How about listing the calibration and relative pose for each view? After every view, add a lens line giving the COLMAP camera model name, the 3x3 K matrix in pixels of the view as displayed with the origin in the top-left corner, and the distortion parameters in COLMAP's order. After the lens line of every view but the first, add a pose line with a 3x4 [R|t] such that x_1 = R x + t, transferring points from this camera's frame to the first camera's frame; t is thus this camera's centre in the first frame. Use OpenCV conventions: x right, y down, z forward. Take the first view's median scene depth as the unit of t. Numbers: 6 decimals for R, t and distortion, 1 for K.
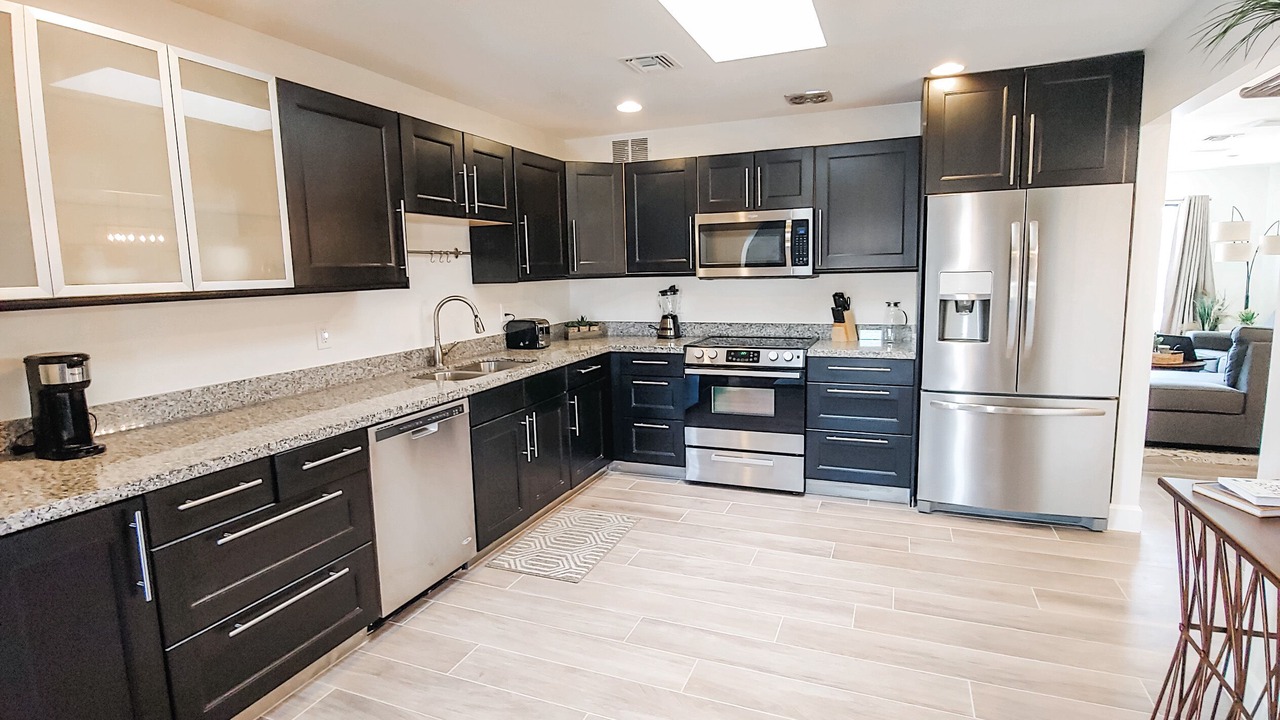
lens RADIAL K [[641.3, 0, 643.1], [0, 641.3, 358.2], [0, 0, 1]] dist [-0.012956, -0.000515]
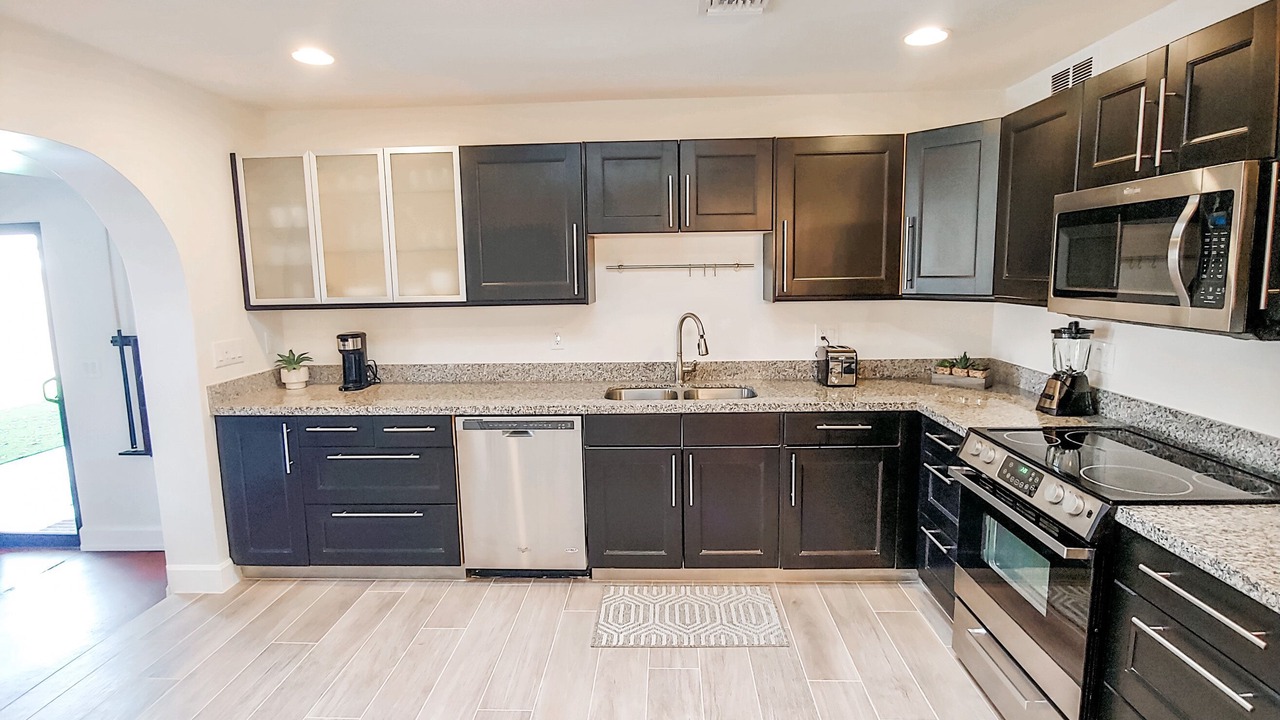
lens RADIAL K [[641.3, 0, 642.7], [0, 641.3, 360.3], [0, 0, 1]] dist [-0.012956, -0.000515]
pose [[0.336281, 0.151983, -0.929417, 0.674241], [-0.121791, 0.985623, 0.117107, -0.153055], [0.933853, 0.073814, 0.349957, 0.707258]]
